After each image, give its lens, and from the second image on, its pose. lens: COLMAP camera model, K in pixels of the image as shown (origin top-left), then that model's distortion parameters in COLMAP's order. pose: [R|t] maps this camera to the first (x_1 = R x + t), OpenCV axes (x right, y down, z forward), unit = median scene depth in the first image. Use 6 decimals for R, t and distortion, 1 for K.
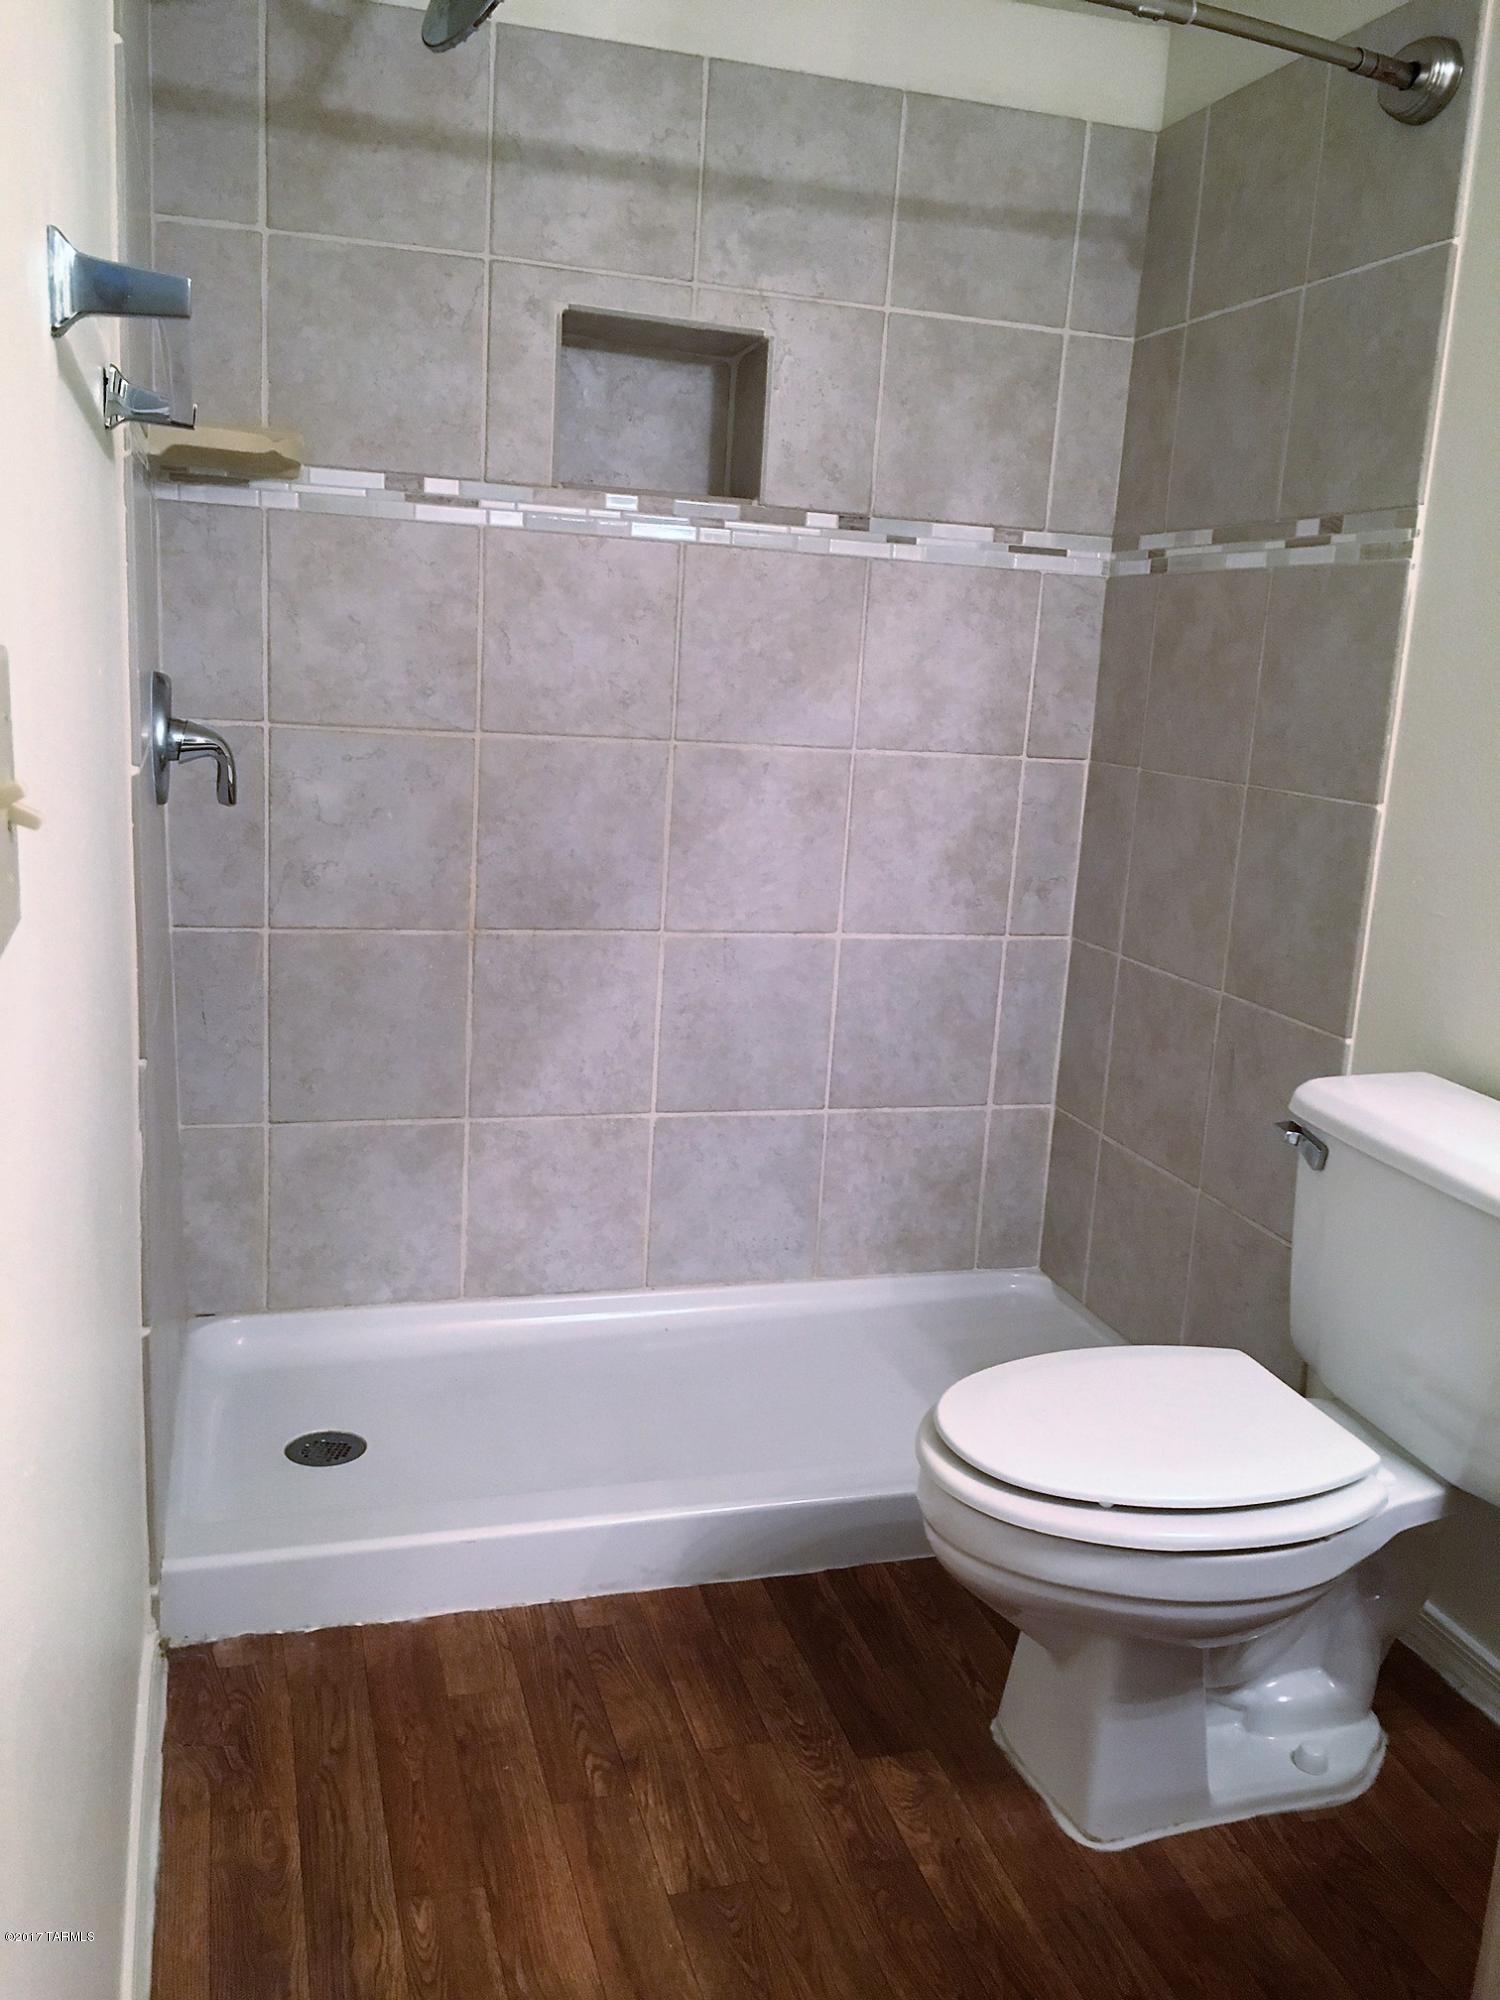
lens RADIAL K [[1696.0, 0, 750.0], [0, 1696.0, 1000.0], [0, 0, 1]] dist [0.086599, -0.128365]
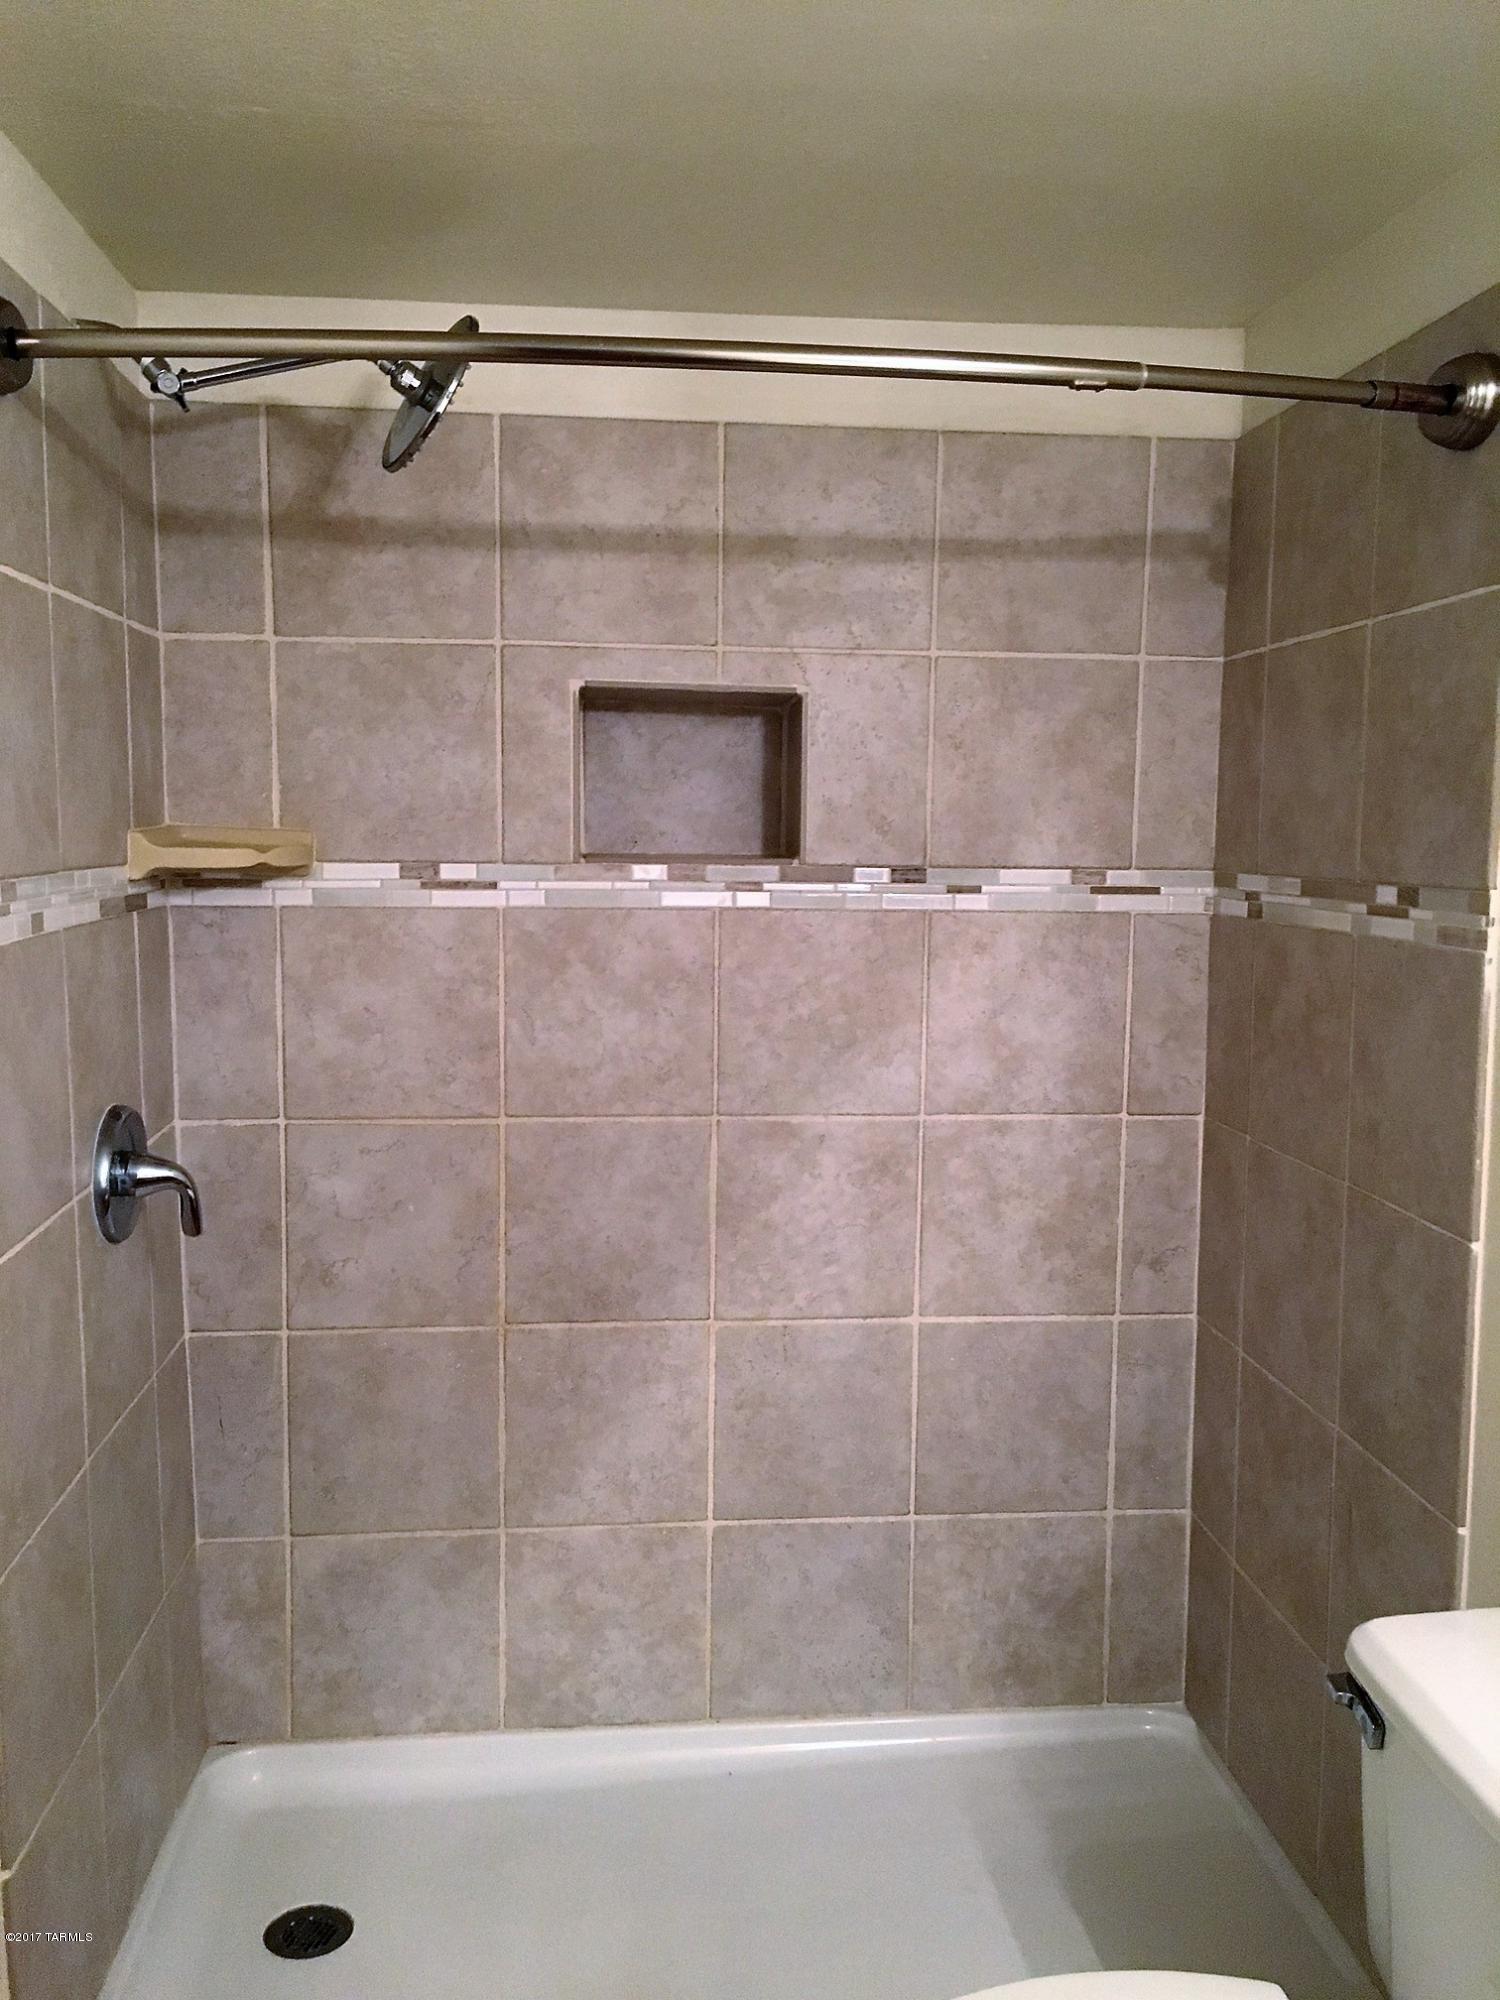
lens RADIAL K [[1696.0, 0, 750.0], [0, 1696.0, 1000.0], [0, 0, 1]] dist [0.086599, -0.128365]
pose [[0.979955, -0.027434, -0.197322, 0.157541], [0.006358, 0.994276, -0.106657, -0.117061], [0.199119, 0.103264, 0.974519, 0.099571]]
